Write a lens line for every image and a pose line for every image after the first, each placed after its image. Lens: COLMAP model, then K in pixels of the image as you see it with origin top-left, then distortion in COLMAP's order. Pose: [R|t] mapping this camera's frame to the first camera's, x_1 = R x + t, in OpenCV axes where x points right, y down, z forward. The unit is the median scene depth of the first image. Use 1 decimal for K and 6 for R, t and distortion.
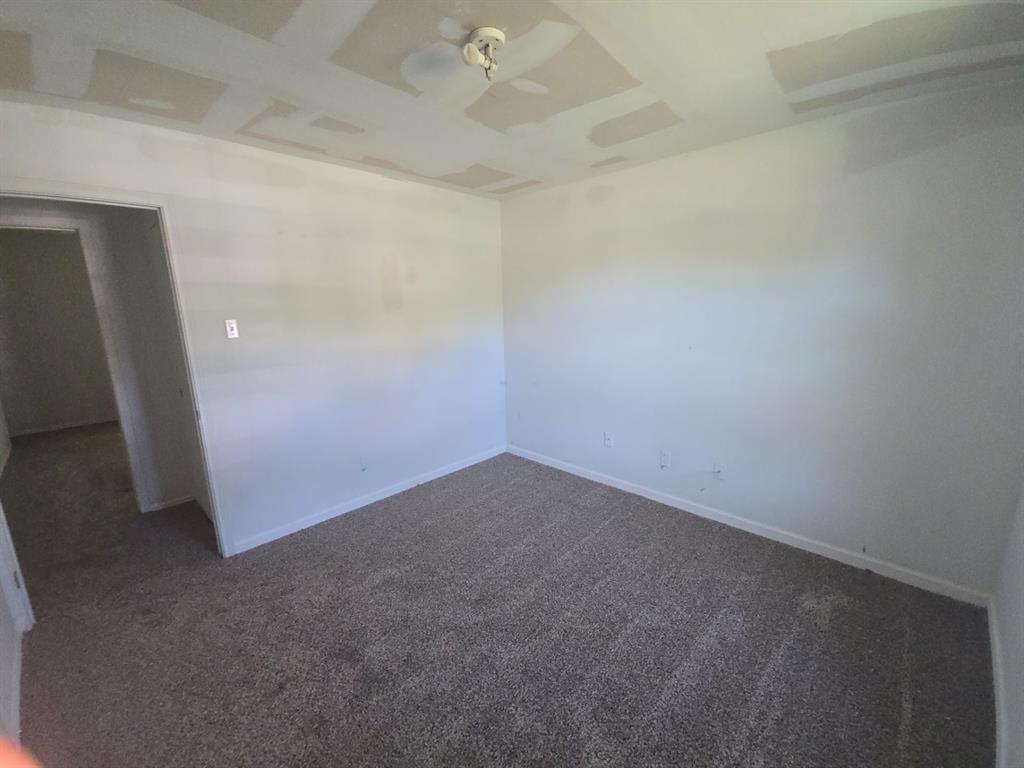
lens RADIAL K [[416.9, 0, 509.4], [0, 416.9, 388.8], [0, 0, 1]] dist [0.003492, 0.000444]
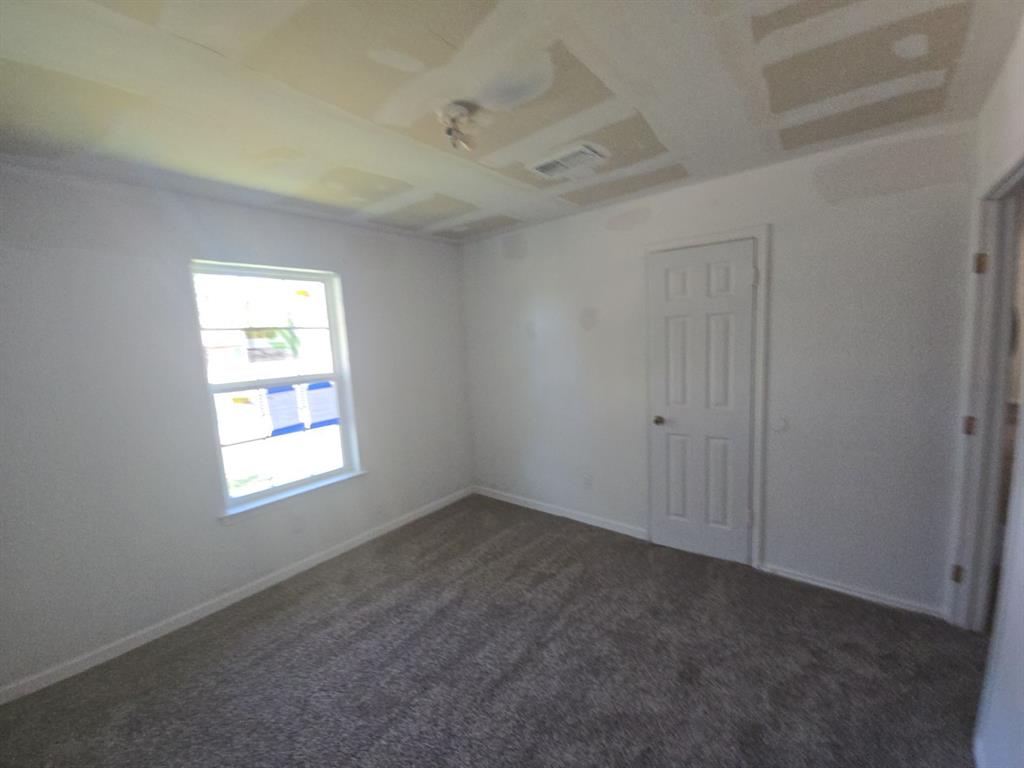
lens RADIAL K [[416.9, 0, 509.4], [0, 416.9, 388.8], [0, 0, 1]] dist [0.003492, 0.000444]
pose [[-0.991406, 0.083443, -0.100749, -0.025037], [0.044353, 0.938940, 0.341210, -0.409439], [0.123069, 0.333809, -0.934572, 1.840317]]
